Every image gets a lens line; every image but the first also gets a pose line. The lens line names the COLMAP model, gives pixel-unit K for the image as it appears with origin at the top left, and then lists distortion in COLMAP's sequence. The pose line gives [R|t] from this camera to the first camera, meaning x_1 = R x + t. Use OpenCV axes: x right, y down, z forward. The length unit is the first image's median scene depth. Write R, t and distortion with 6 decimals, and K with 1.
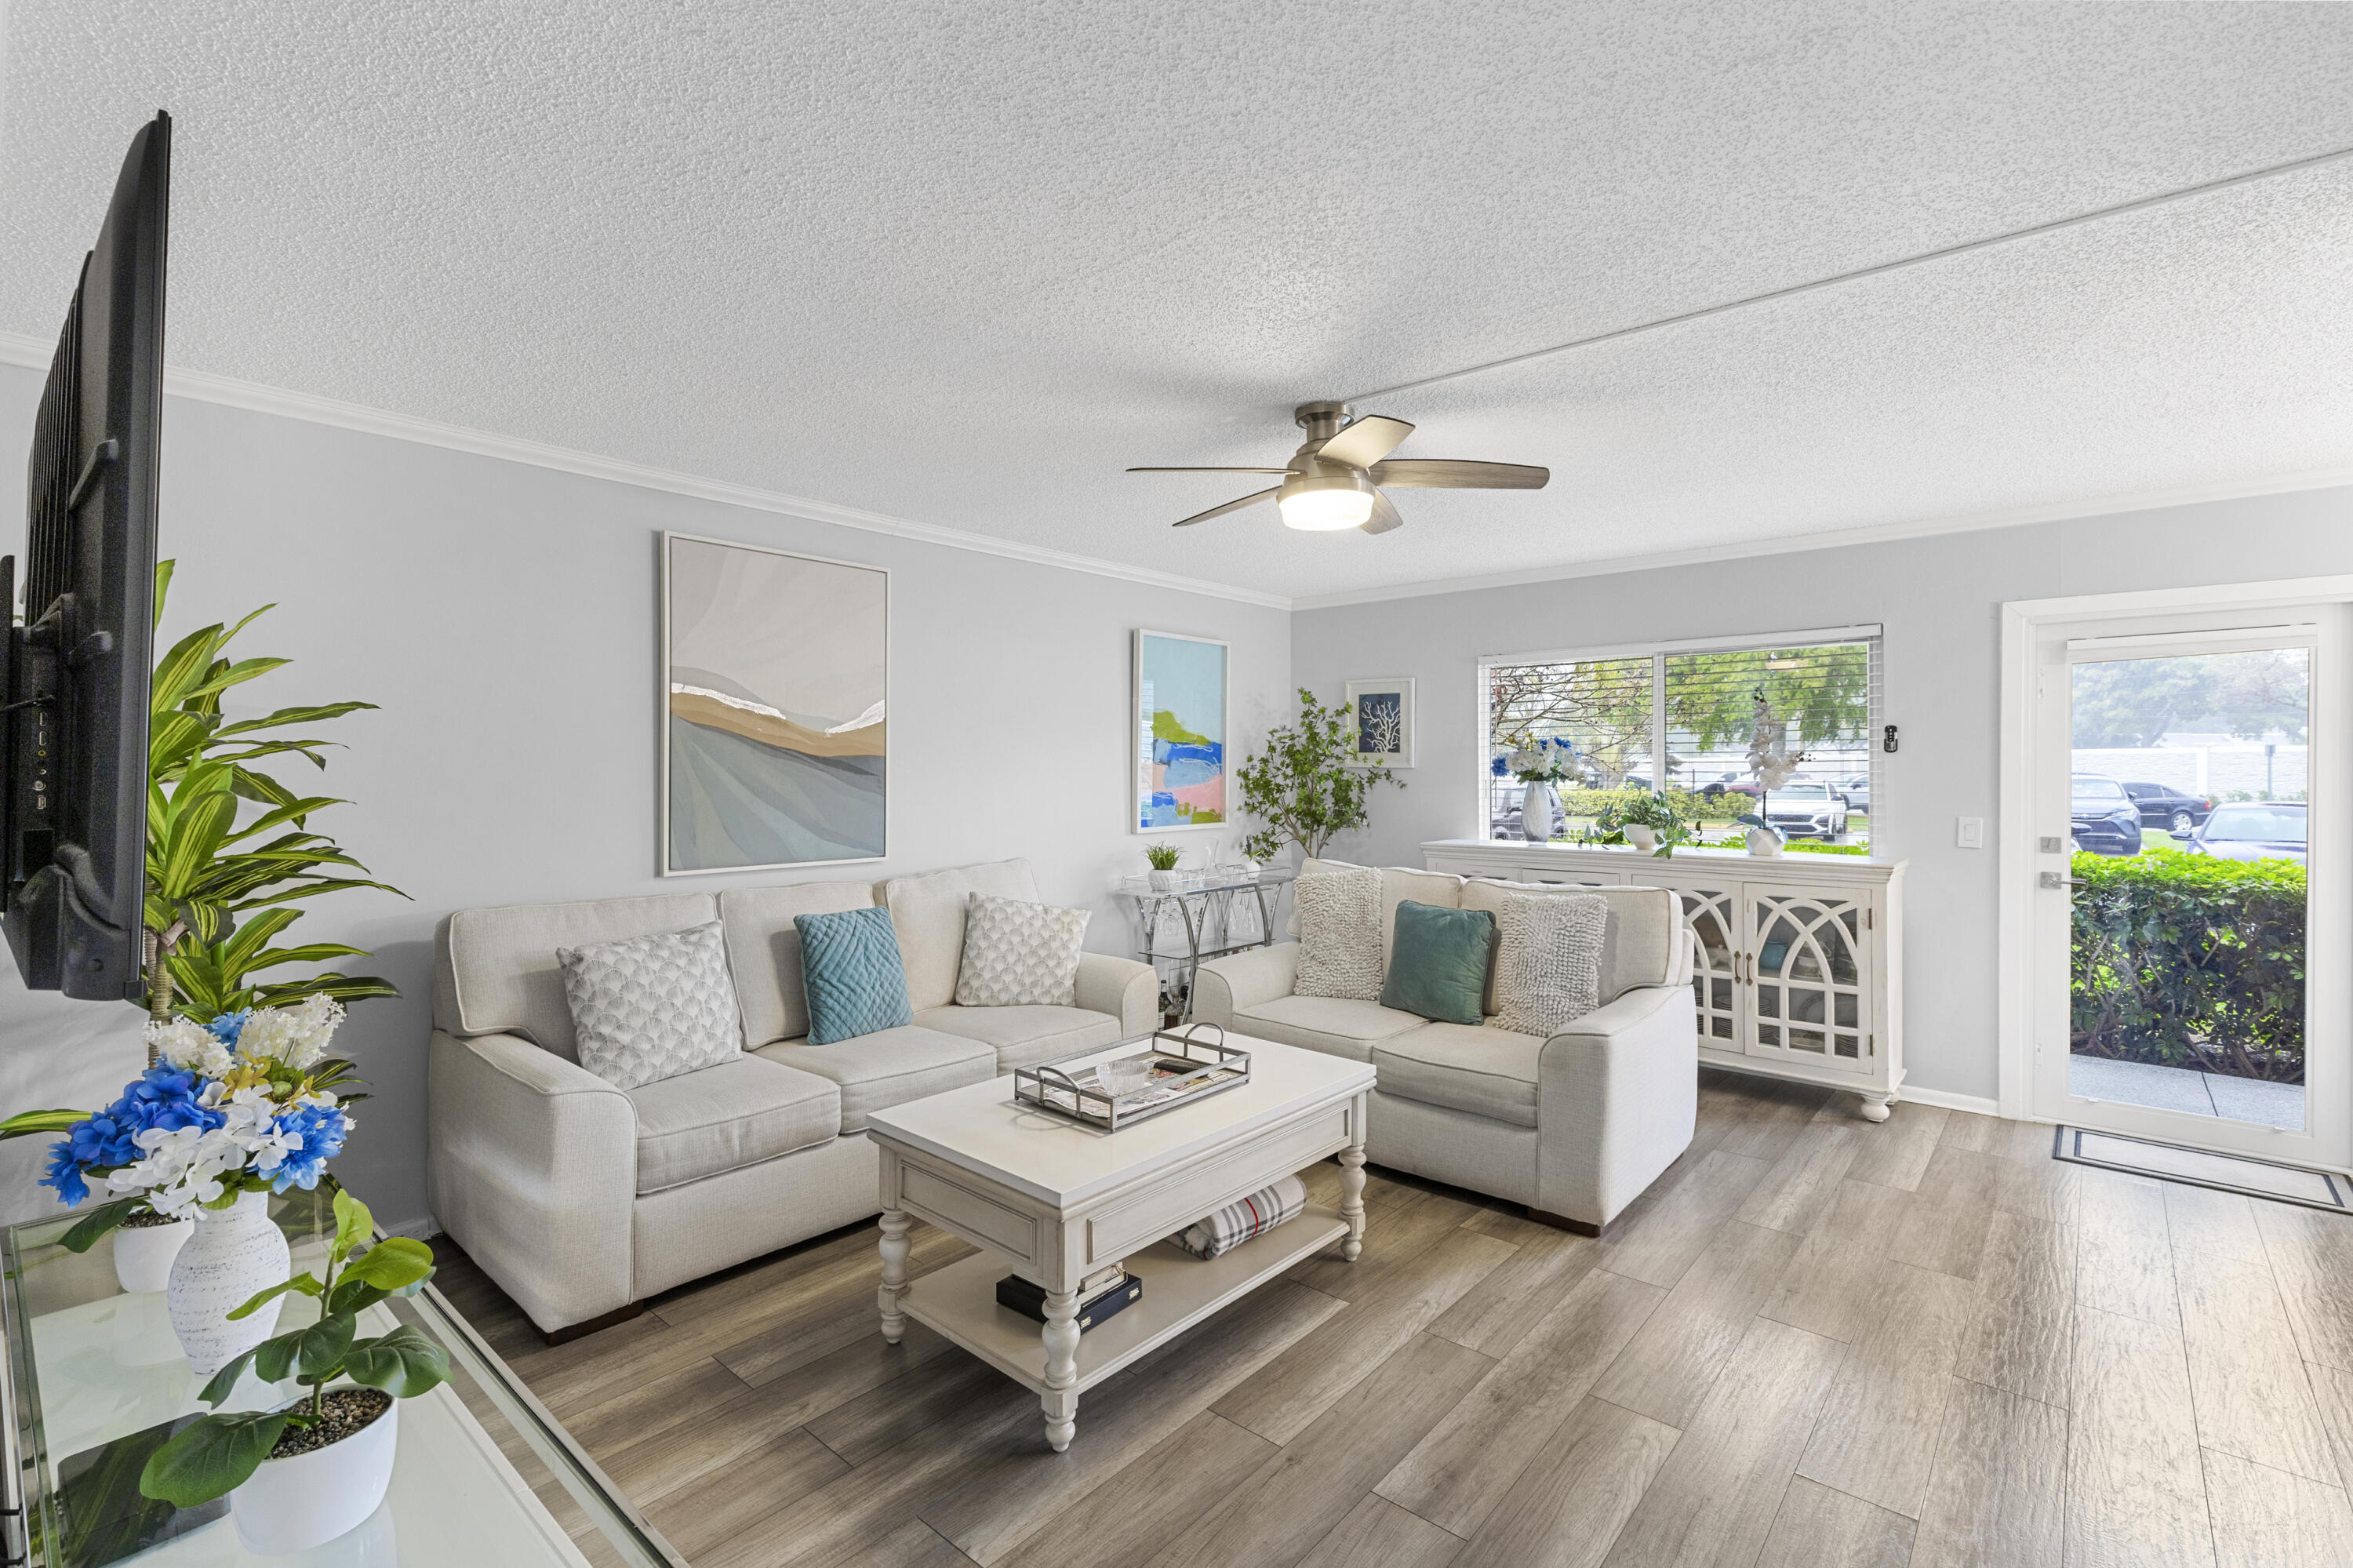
lens RADIAL K [[1065.0, 0, 1193.9], [0, 1065.0, 779.1], [0, 0, 1]] dist [0.011532, 0.001143]
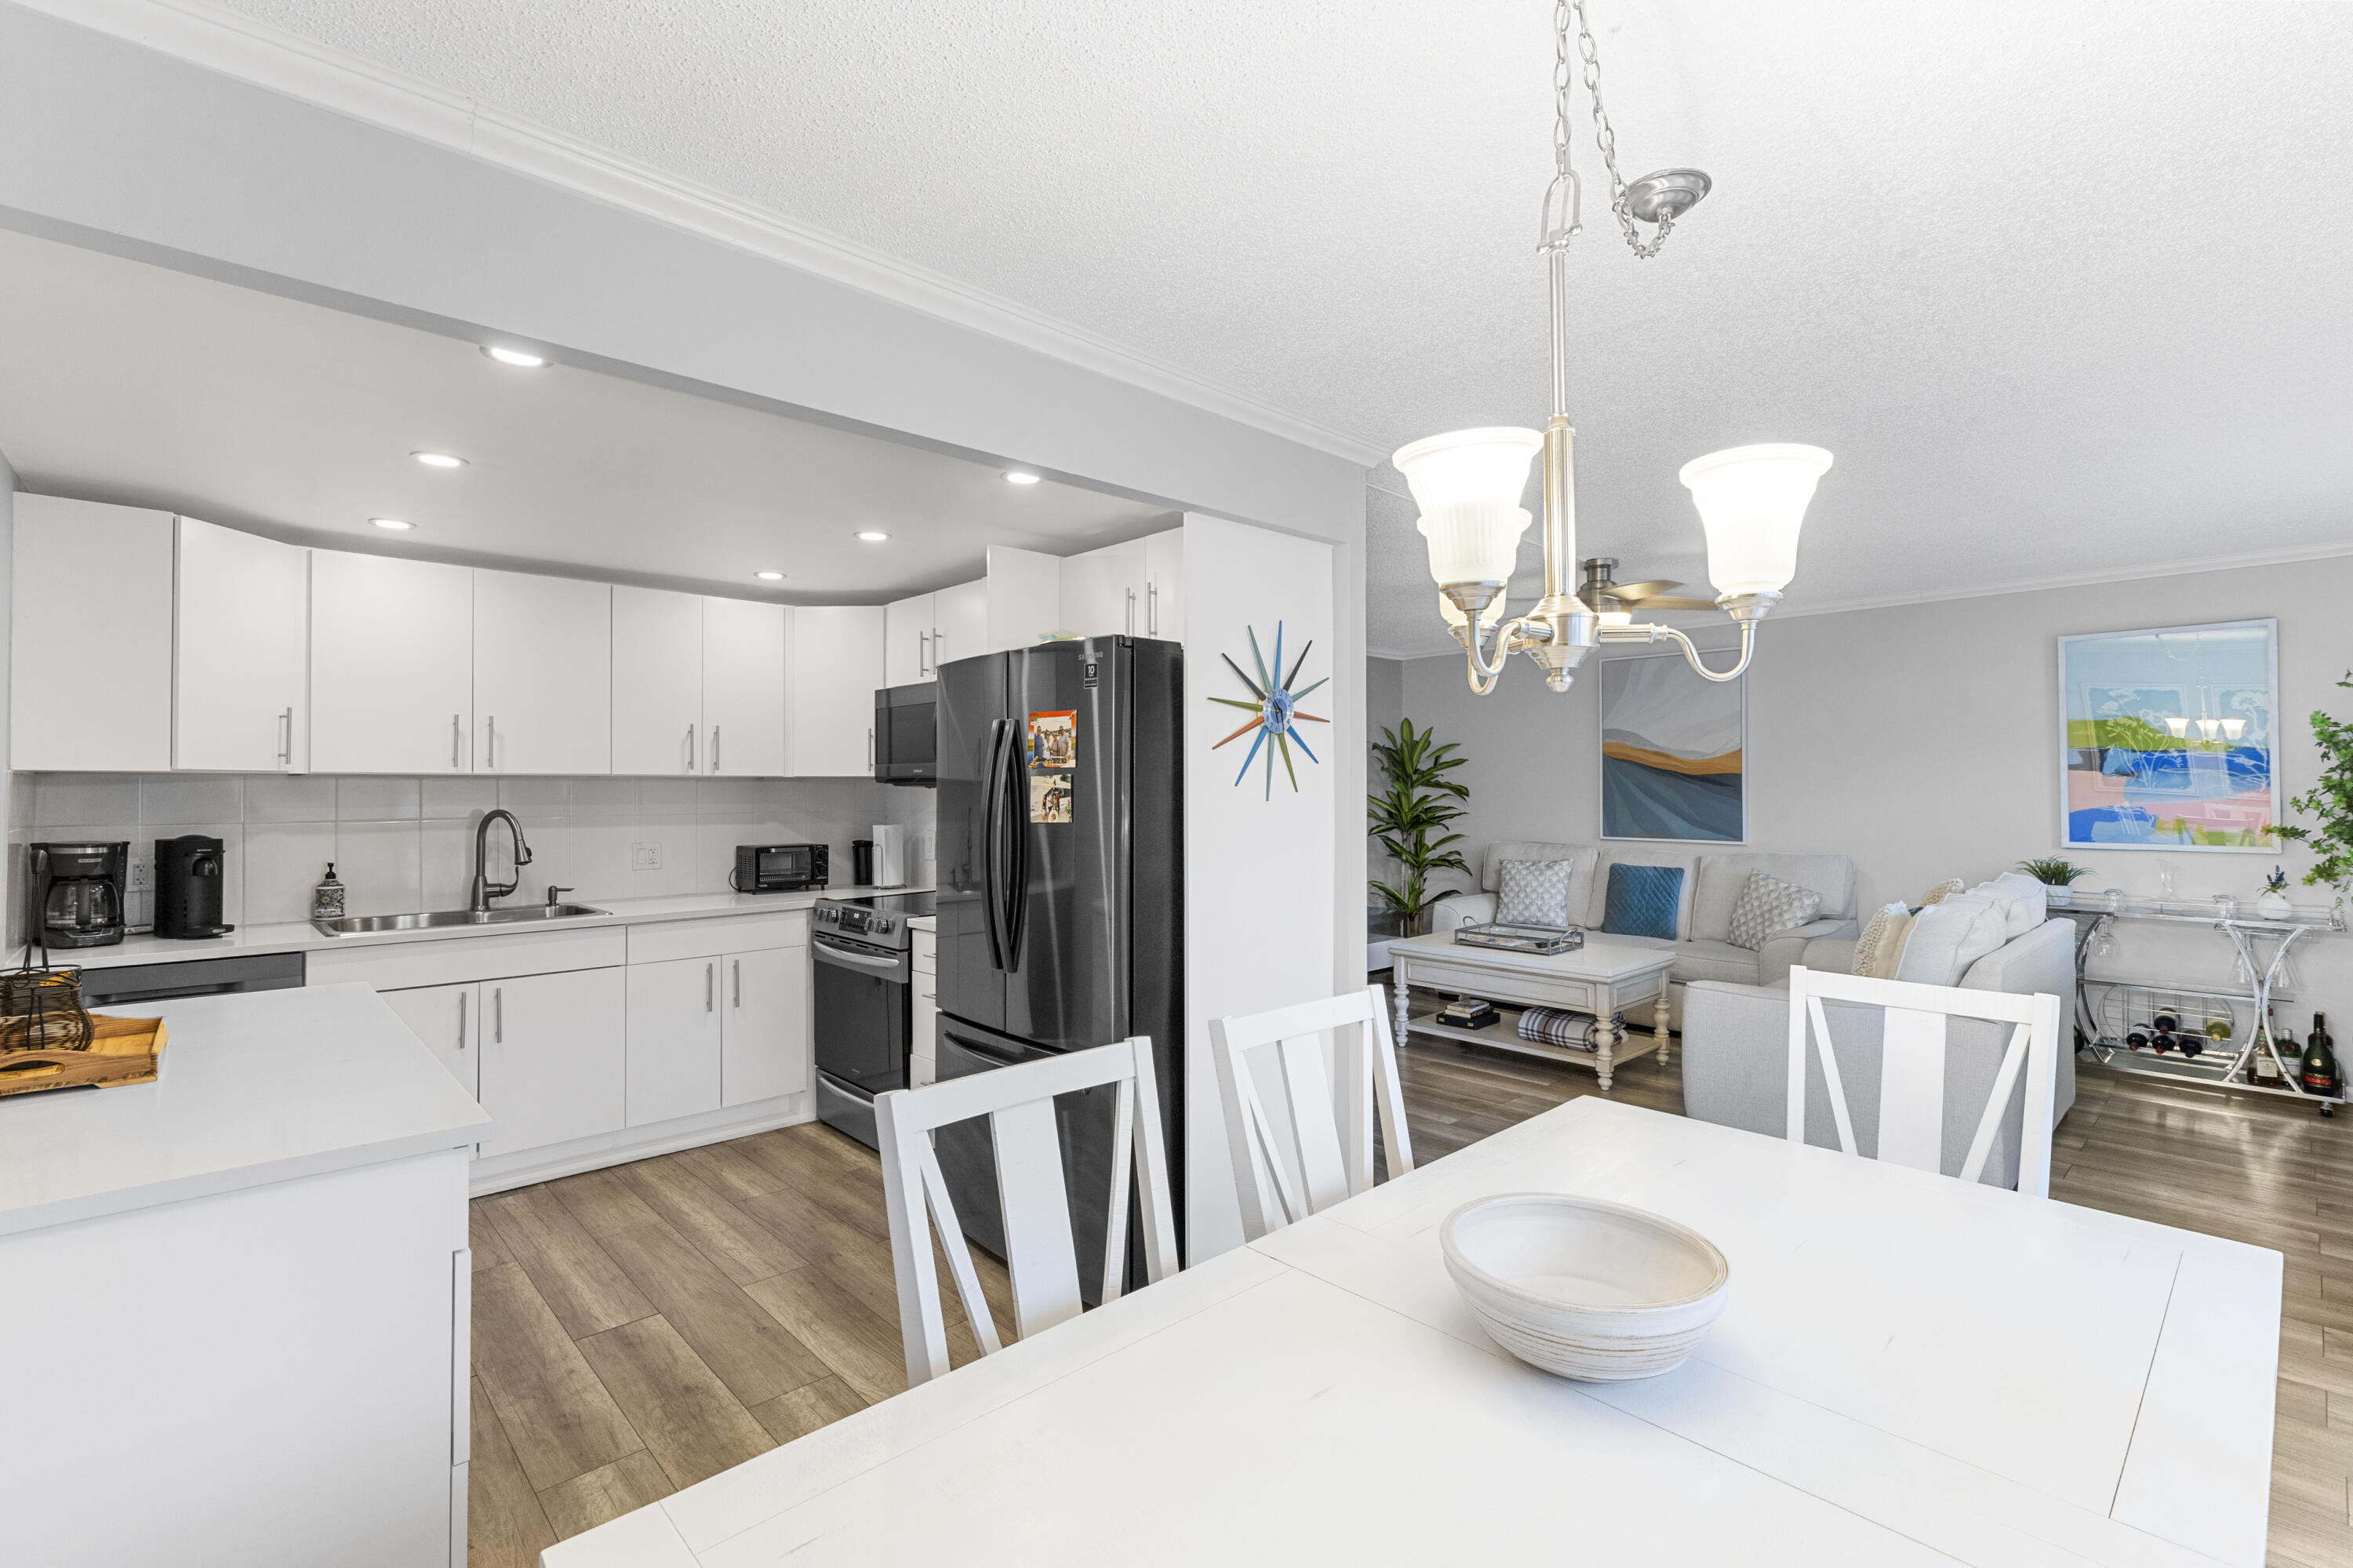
lens RADIAL K [[1065.0, 0, 1171.6], [0, 1065.0, 774.0], [0, 0, 1]] dist [0.011532, 0.001143]
pose [[-0.120878, -0.013180, -0.992580, 1.643781], [-0.005422, 0.999906, -0.012617, 0.001918], [0.992653, 0.003857, -0.120938, 0.495650]]
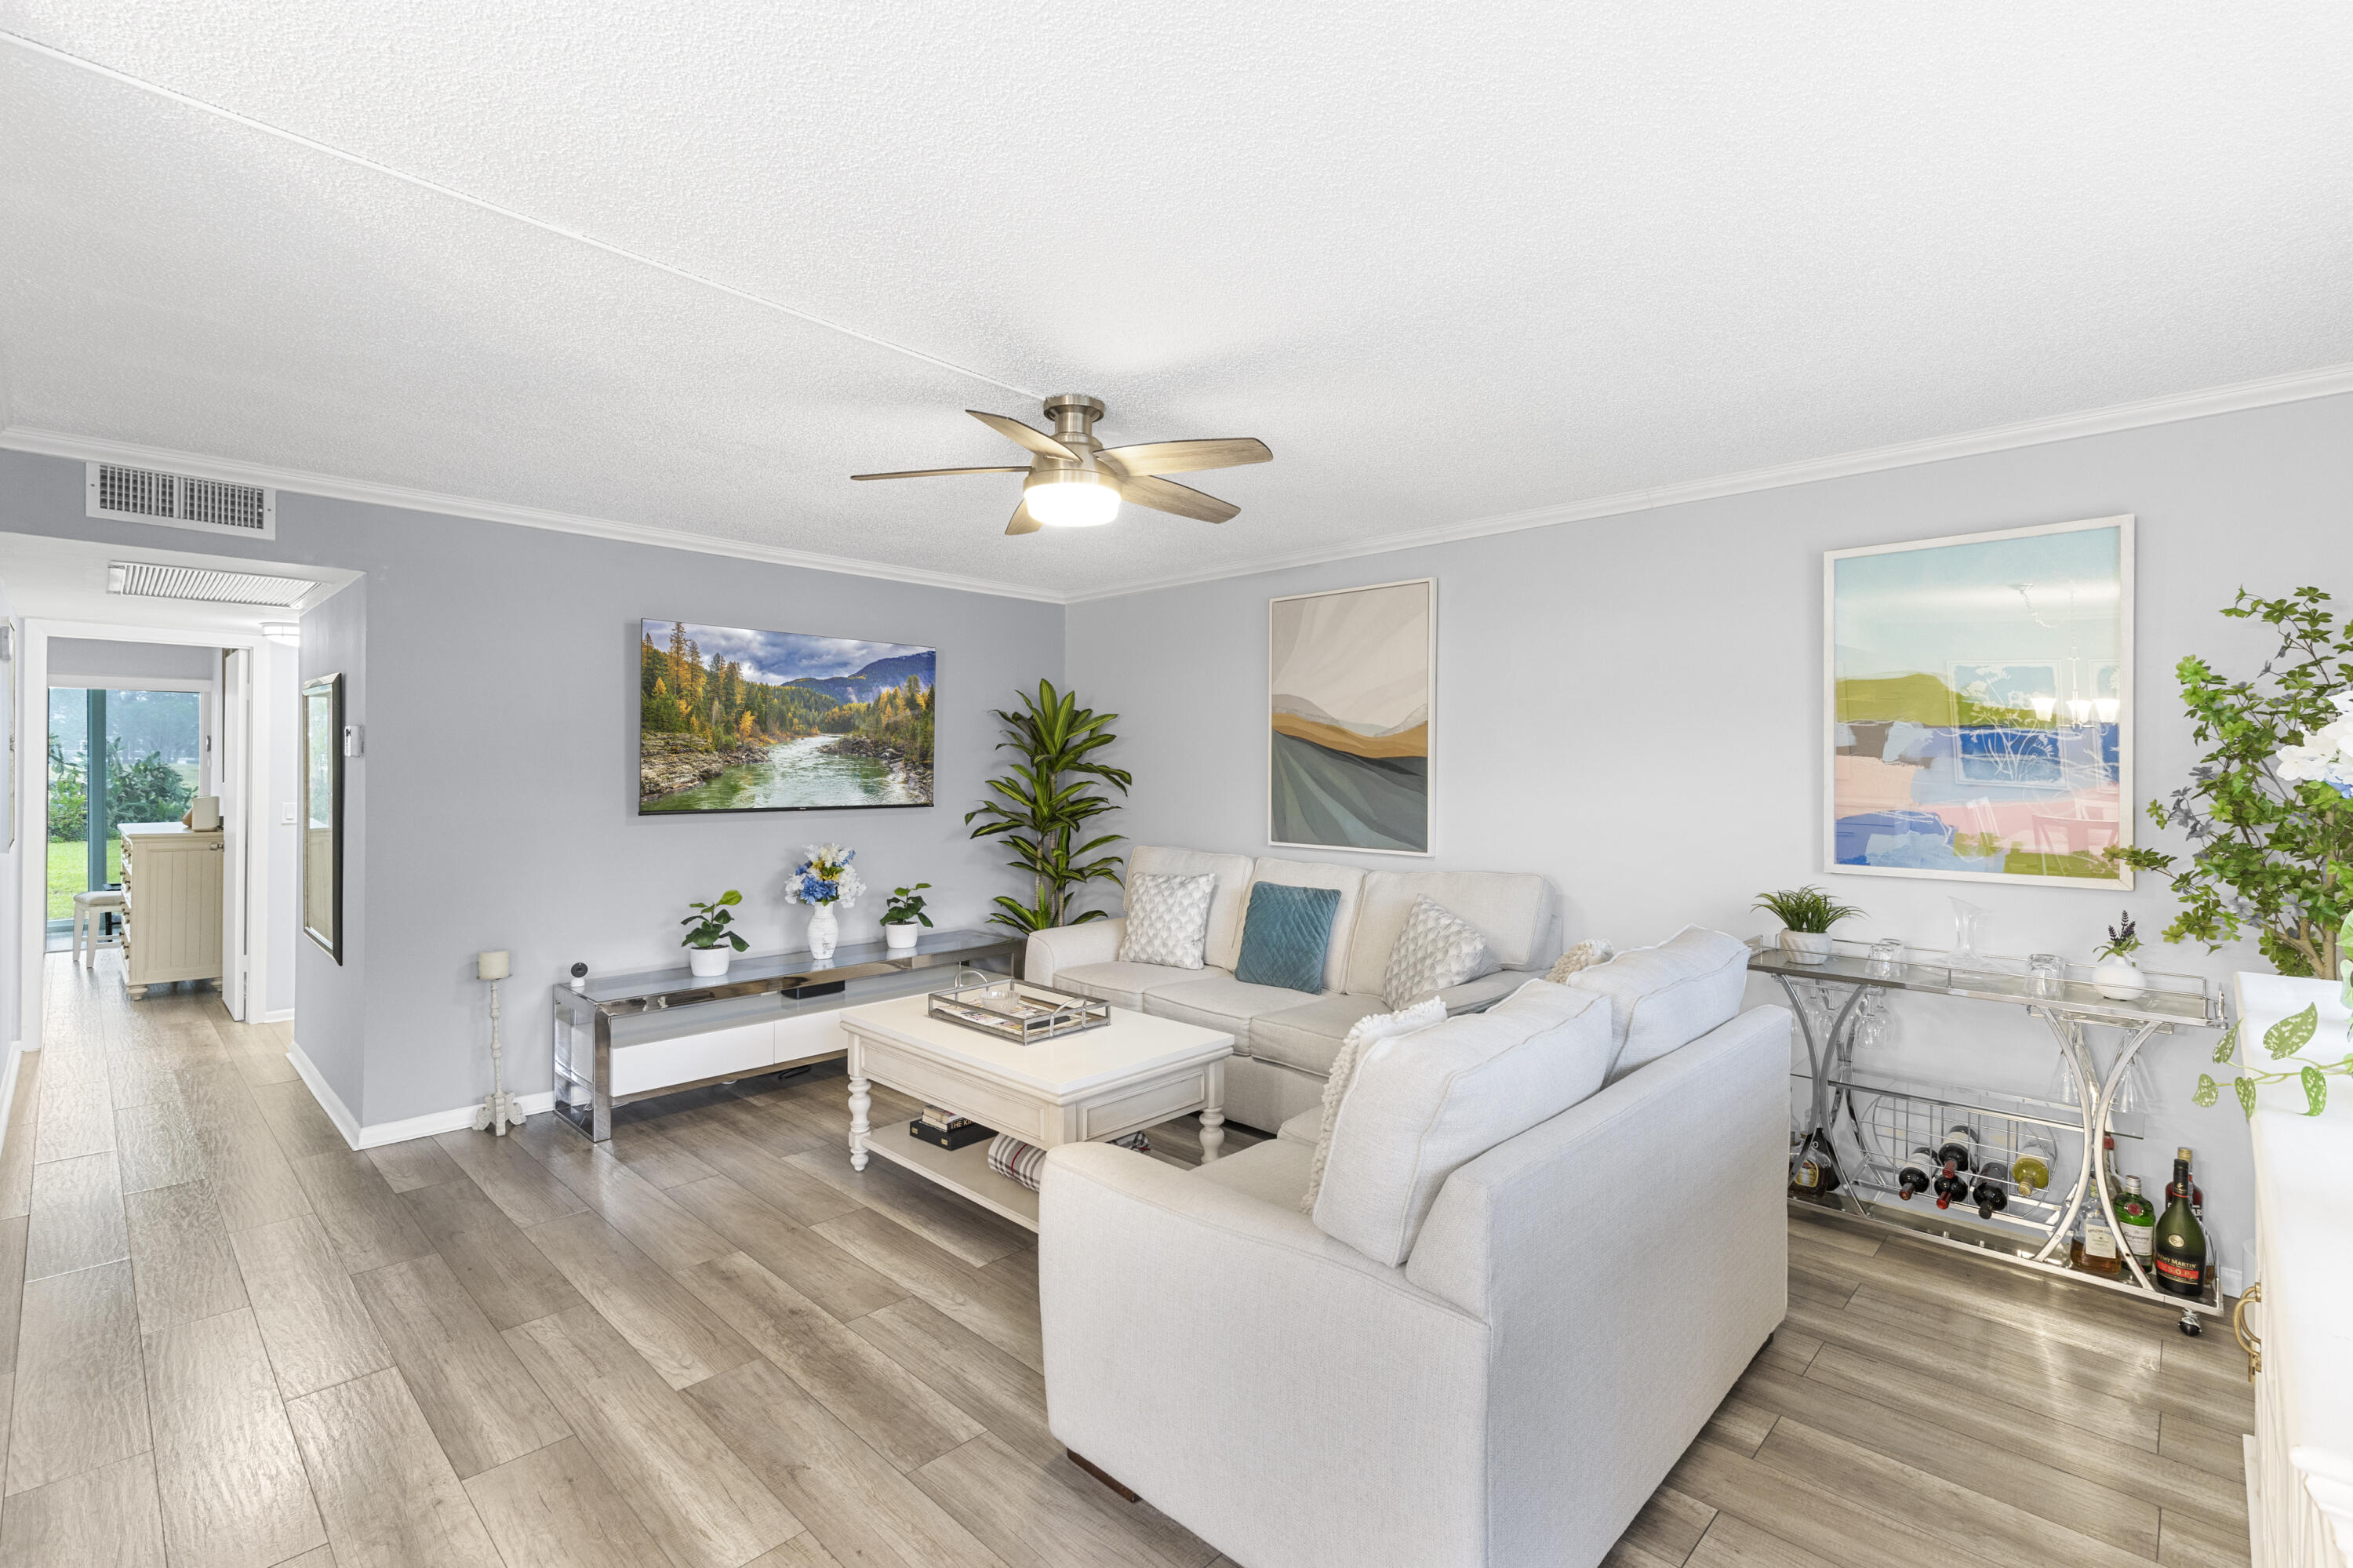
lens RADIAL K [[1065.0, 0, 1172.8], [0, 1065.0, 769.8], [0, 0, 1]] dist [0.011532, 0.001143]
pose [[-0.071154, -0.000579, -0.997465, 0.993806], [-0.015004, 0.999887, 0.000489, -0.007601], [0.997353, 0.015001, -0.071154, 1.049082]]
